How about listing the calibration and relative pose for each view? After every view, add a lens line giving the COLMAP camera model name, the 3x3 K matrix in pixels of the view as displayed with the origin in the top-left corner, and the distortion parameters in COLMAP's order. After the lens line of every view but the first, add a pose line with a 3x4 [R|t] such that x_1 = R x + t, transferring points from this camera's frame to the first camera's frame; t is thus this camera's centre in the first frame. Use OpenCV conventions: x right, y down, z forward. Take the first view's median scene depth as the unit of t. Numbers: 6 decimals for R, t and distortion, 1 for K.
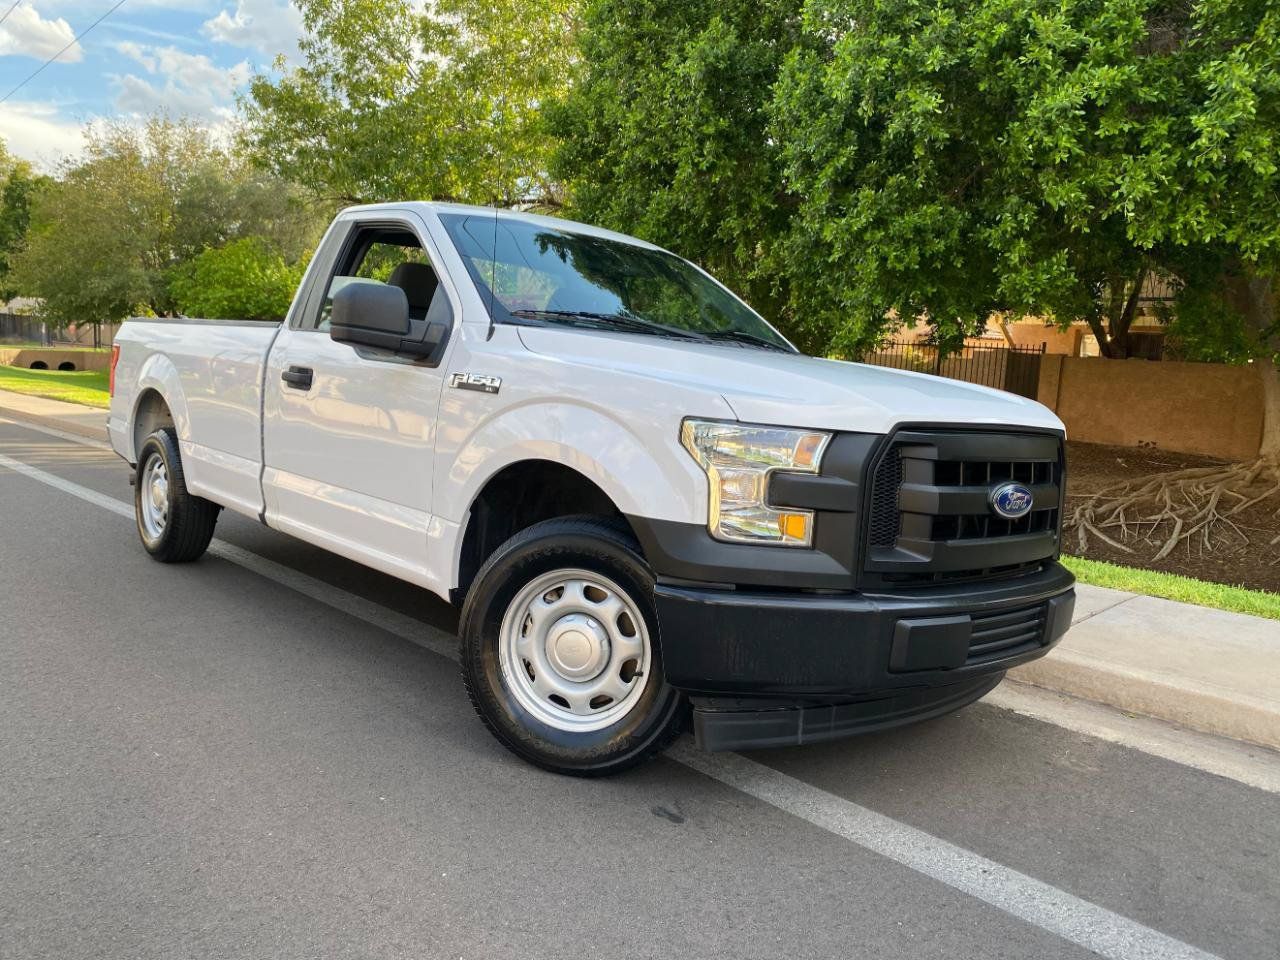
lens RADIAL K [[988.0, 0, 633.0], [0, 988.0, 484.1], [0, 0, 1]] dist [0.018511, -0.007794]
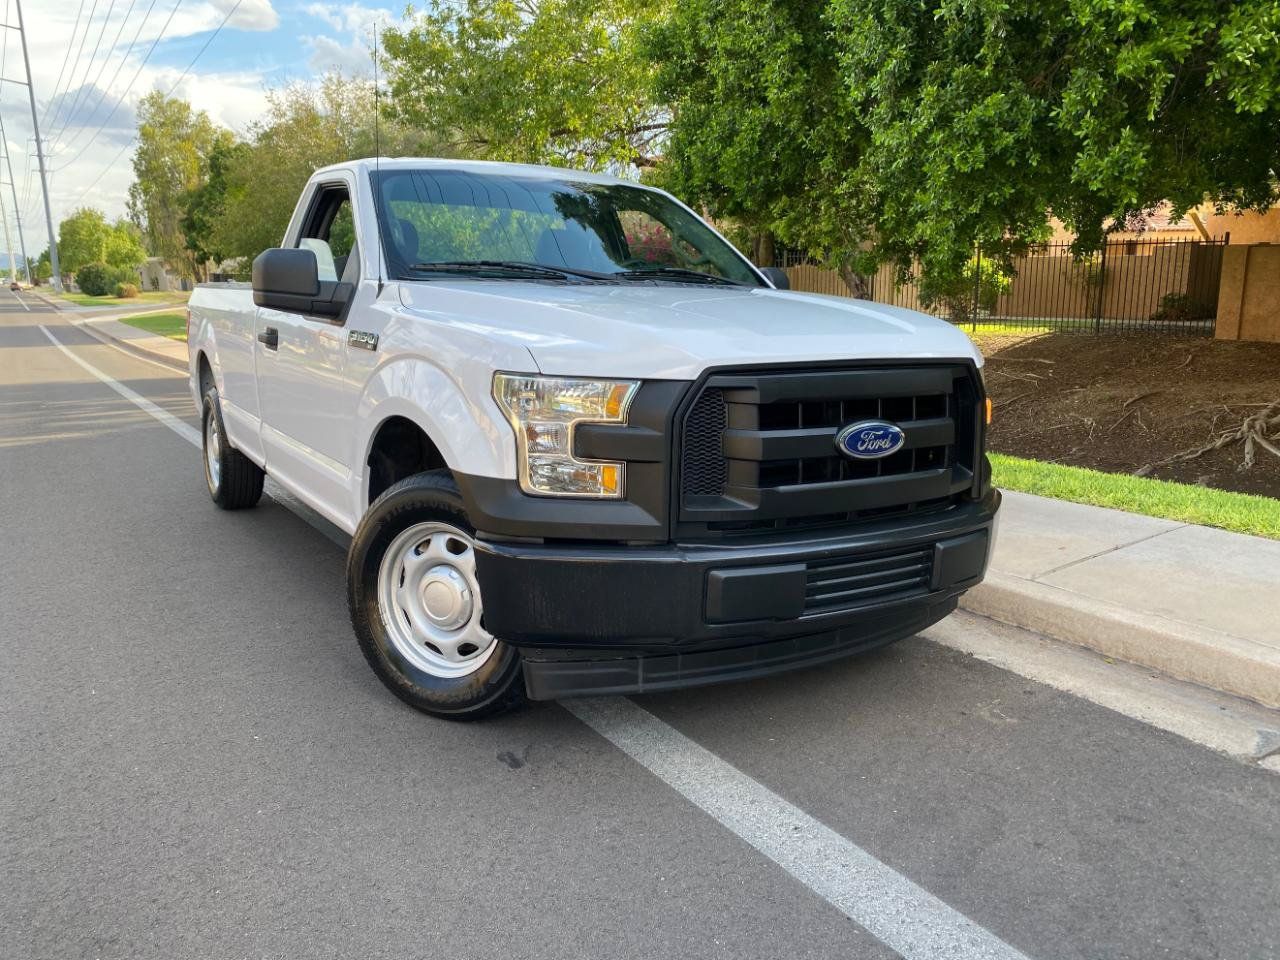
lens RADIAL K [[980.7, 0, 647.2], [0, 980.7, 474.2], [0, 0, 1]] dist [0.076966, -0.105388]
pose [[0.980878, -0.027056, -0.192733, 0.334327], [0.039977, 0.997183, 0.063471, -0.018382], [0.190472, -0.069962, 0.979196, 0.039770]]
